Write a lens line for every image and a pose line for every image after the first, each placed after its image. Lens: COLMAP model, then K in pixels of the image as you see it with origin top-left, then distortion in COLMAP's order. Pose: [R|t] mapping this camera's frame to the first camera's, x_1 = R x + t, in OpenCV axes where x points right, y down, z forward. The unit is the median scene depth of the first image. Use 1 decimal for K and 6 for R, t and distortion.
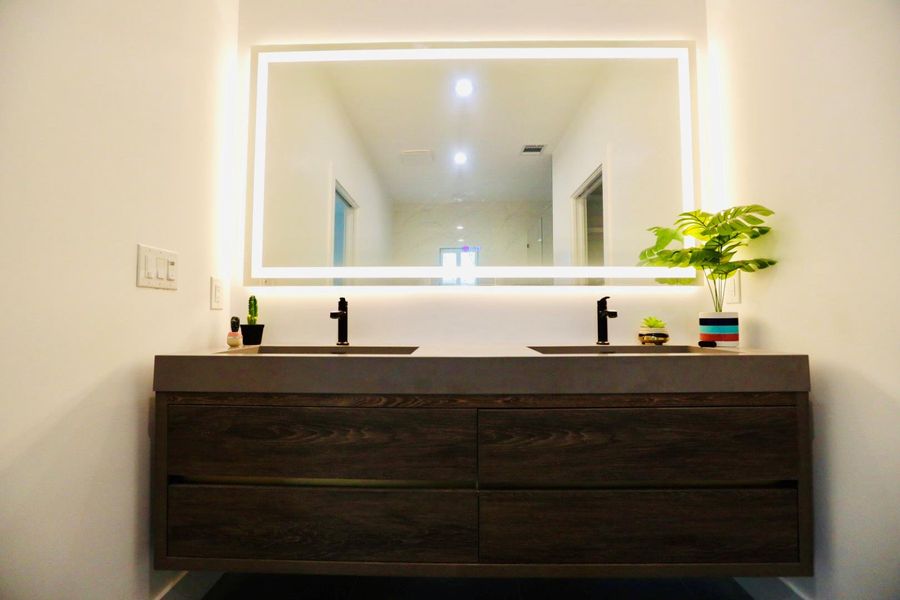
lens RADIAL K [[409.9, 0, 450.0], [0, 409.9, 300.0], [0, 0, 1]] dist [-0.056672, 0.024247]
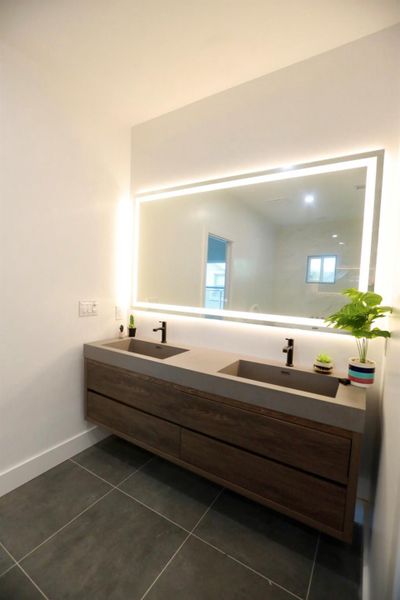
lens RADIAL K [[273.3, 0, 197.3], [0, 273.3, 302.6], [0, 0, 1]] dist [-0.056672, 0.024247]
pose [[0.855883, 0.070322, -0.512366, 0.830607], [-0.018051, 0.994171, 0.106295, -0.346277], [0.516854, -0.081727, 0.852164, -0.128564]]
